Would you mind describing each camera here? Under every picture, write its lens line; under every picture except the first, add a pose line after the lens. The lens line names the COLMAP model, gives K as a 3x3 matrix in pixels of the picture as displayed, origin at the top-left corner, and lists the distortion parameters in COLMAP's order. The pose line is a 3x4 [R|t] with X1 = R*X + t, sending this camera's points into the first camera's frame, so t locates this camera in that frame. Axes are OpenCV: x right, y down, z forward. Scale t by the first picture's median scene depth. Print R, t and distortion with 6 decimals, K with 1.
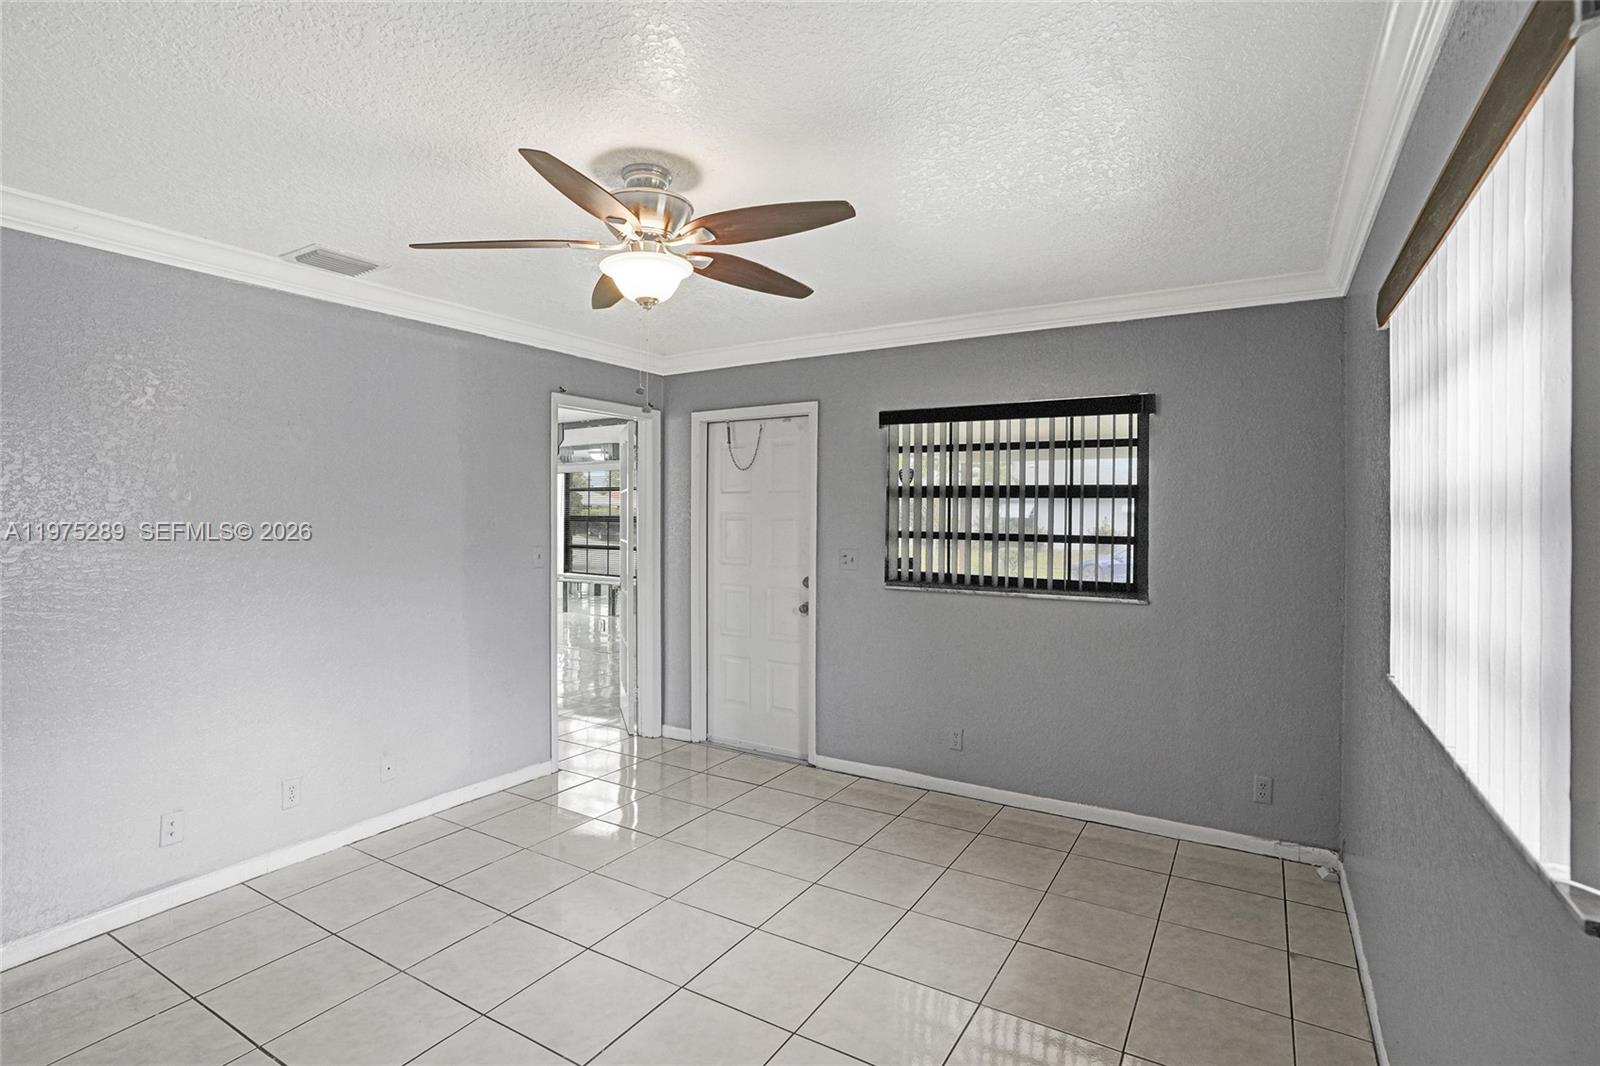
lens RADIAL K [[770.9, 0, 793.9], [0, 770.9, 520.2], [0, 0, 1]] dist [-0.052094, 0.020309]
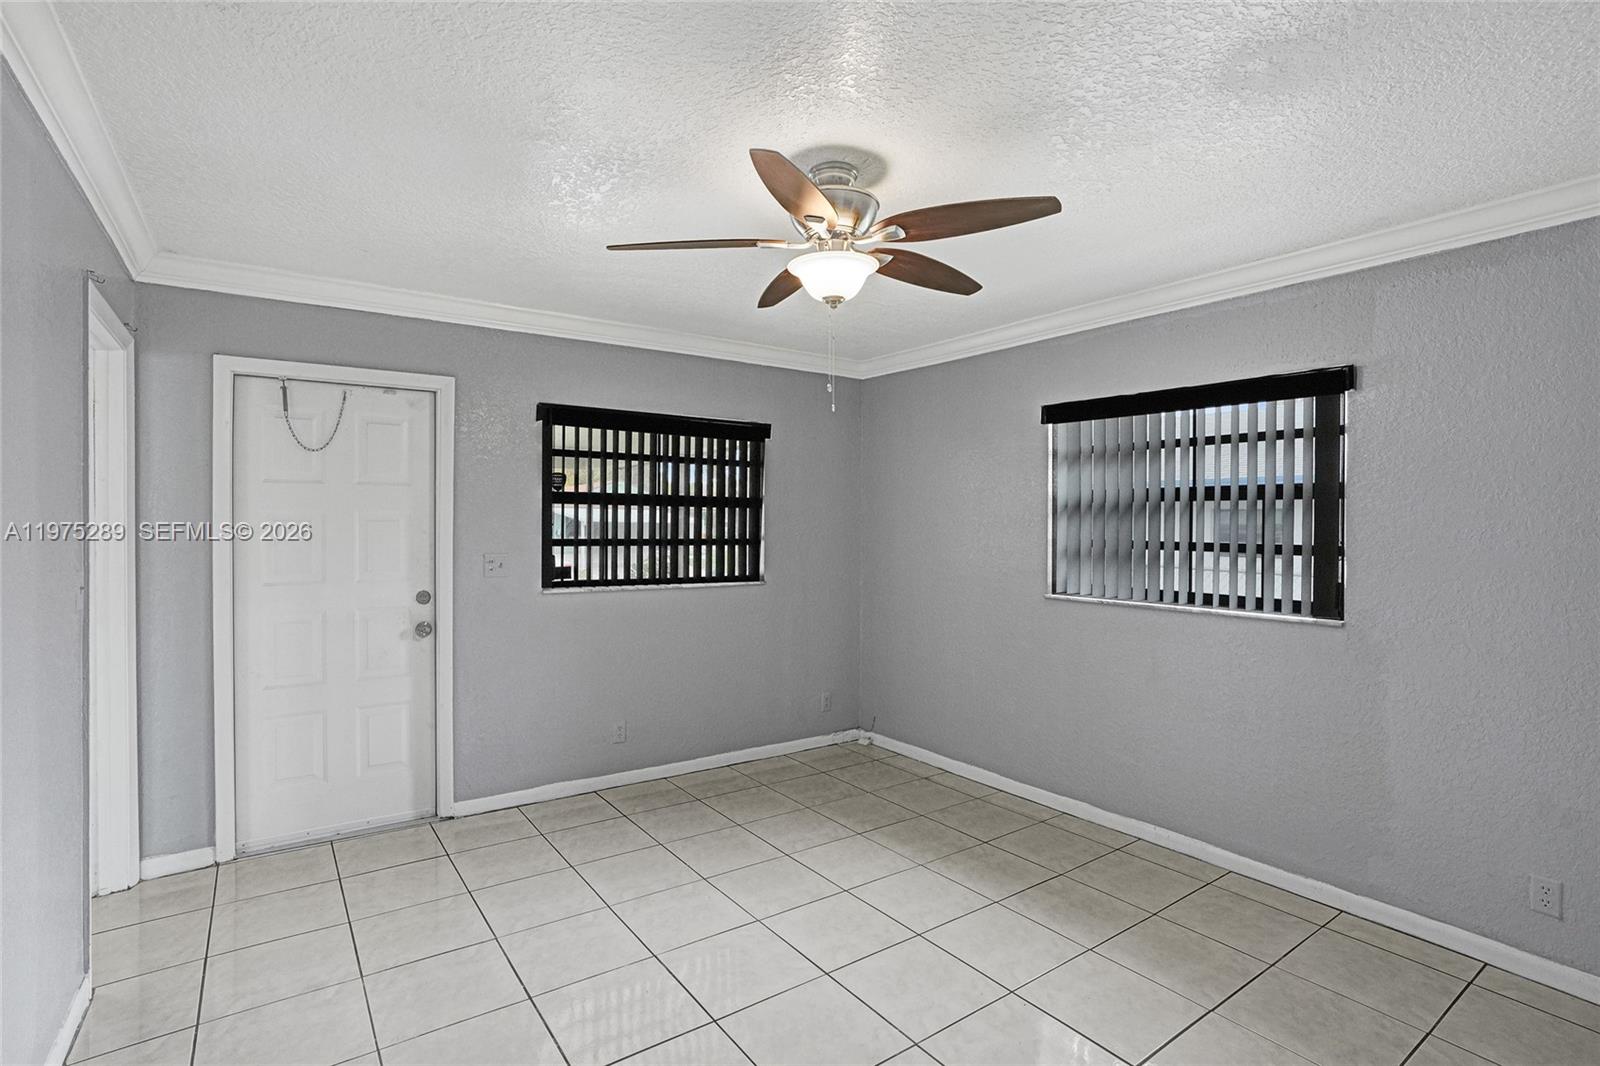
lens RADIAL K [[770.9, 0, 809.3], [0, 770.9, 523.0], [0, 0, 1]] dist [-0.052094, 0.020309]
pose [[0.390757, -0.003609, 0.920487, -0.589451], [0.001642, 0.999993, 0.003223, 0.000637], [-0.920492, 0.000252, 0.390760, 0.333259]]
